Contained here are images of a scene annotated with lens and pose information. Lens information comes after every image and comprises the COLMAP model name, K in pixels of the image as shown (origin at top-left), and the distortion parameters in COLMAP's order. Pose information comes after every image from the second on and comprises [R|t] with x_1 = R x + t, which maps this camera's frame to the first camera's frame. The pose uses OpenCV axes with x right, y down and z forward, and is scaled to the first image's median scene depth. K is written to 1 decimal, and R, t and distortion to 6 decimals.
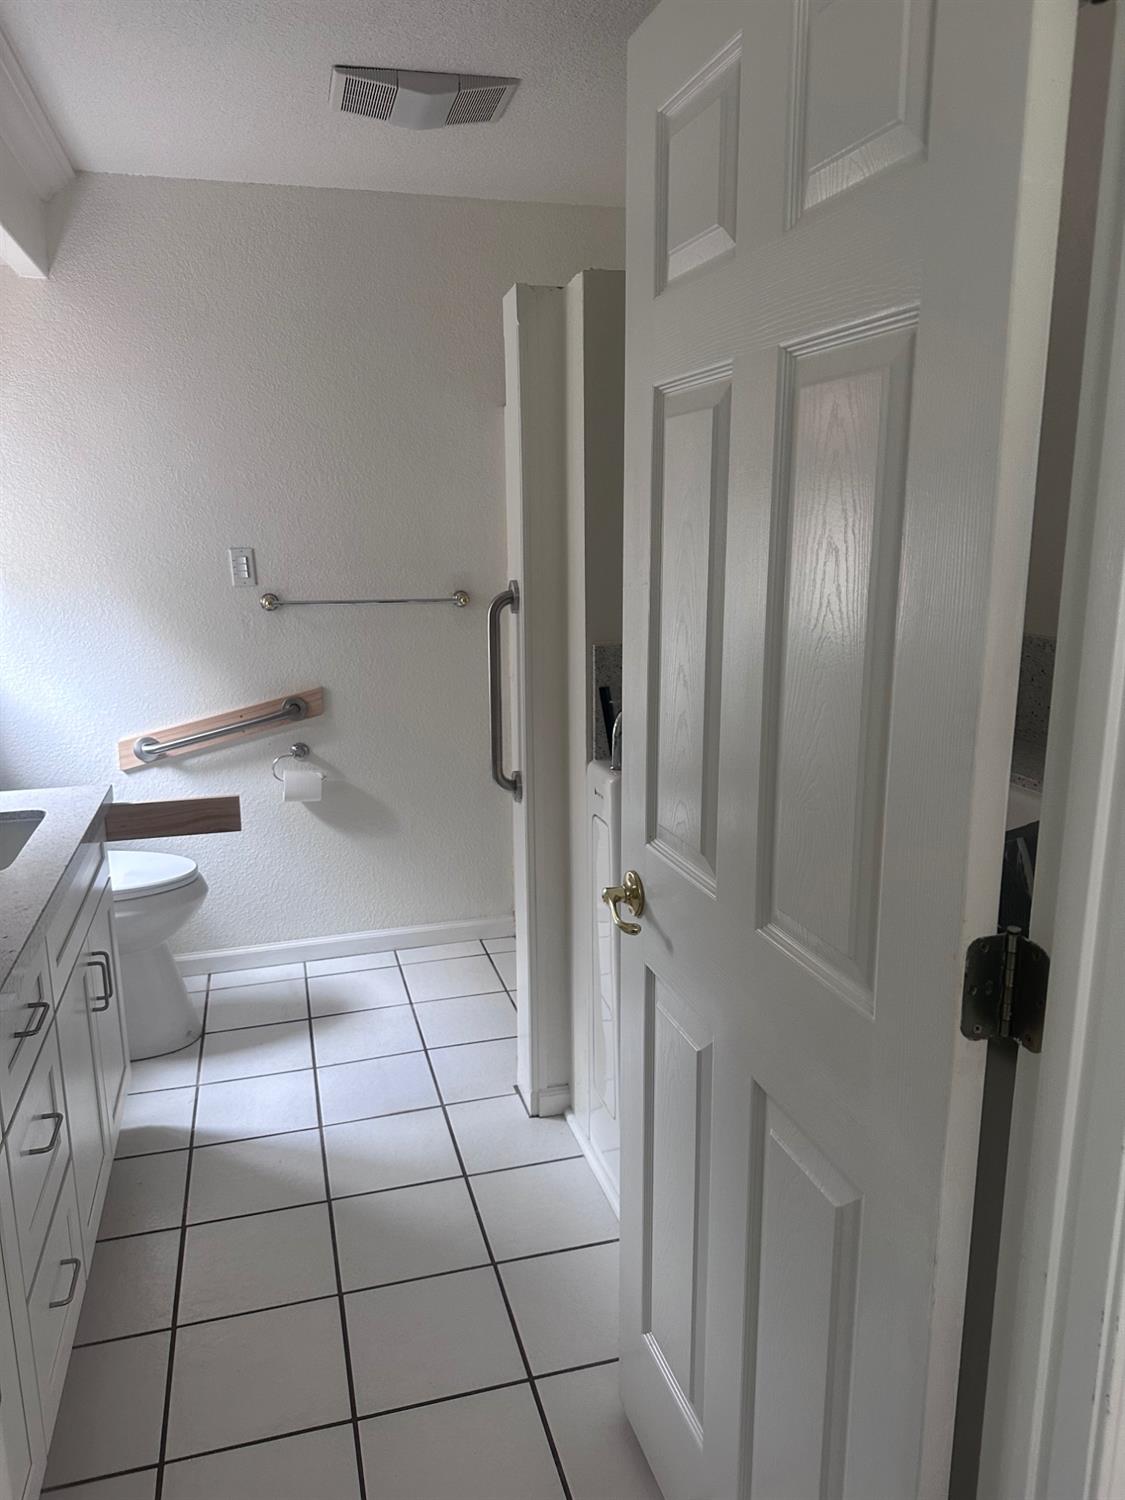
lens RADIAL K [[1055.5, 0, 583.3], [0, 1055.5, 741.0], [0, 0, 1]] dist [0.002808, 0.000535]
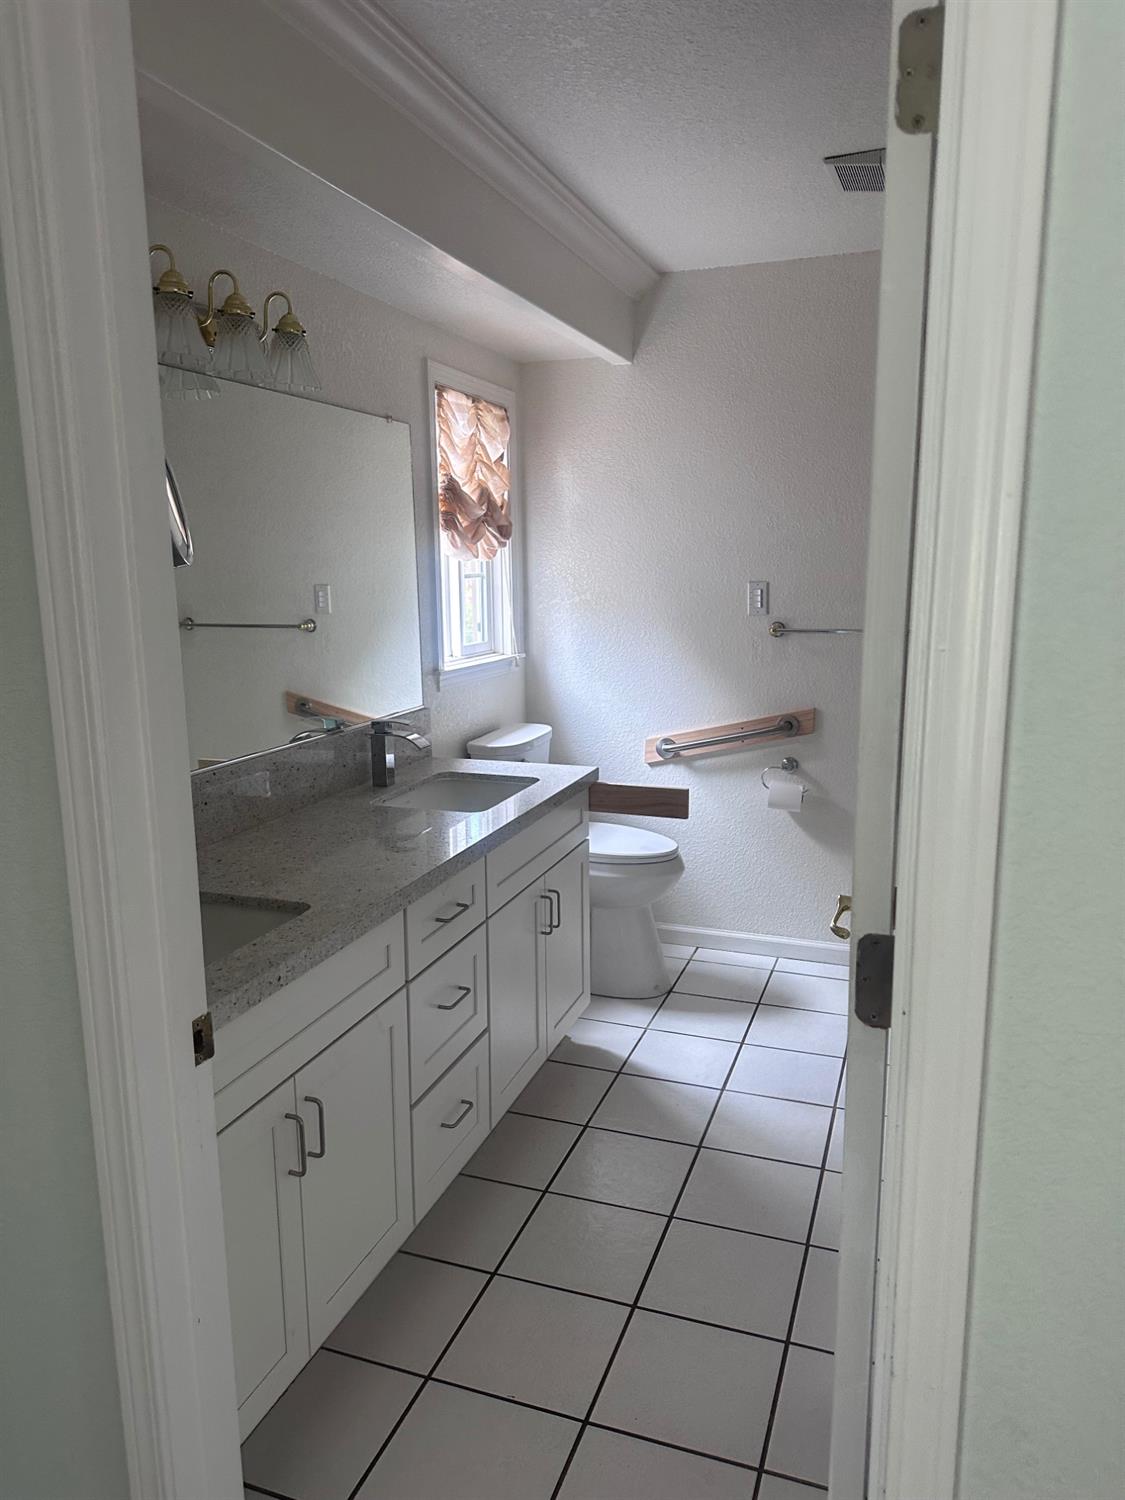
lens RADIAL K [[1038.6, 0, 568.0], [0, 1038.6, 740.6], [0, 0, 1]] dist [0.004933, 0.000087]
pose [[0.801979, 0.099032, -0.589085, 0.190986], [-0.118173, 0.992975, 0.006049, 0.005562], [0.585546, 0.064763, 0.808048, -0.017691]]
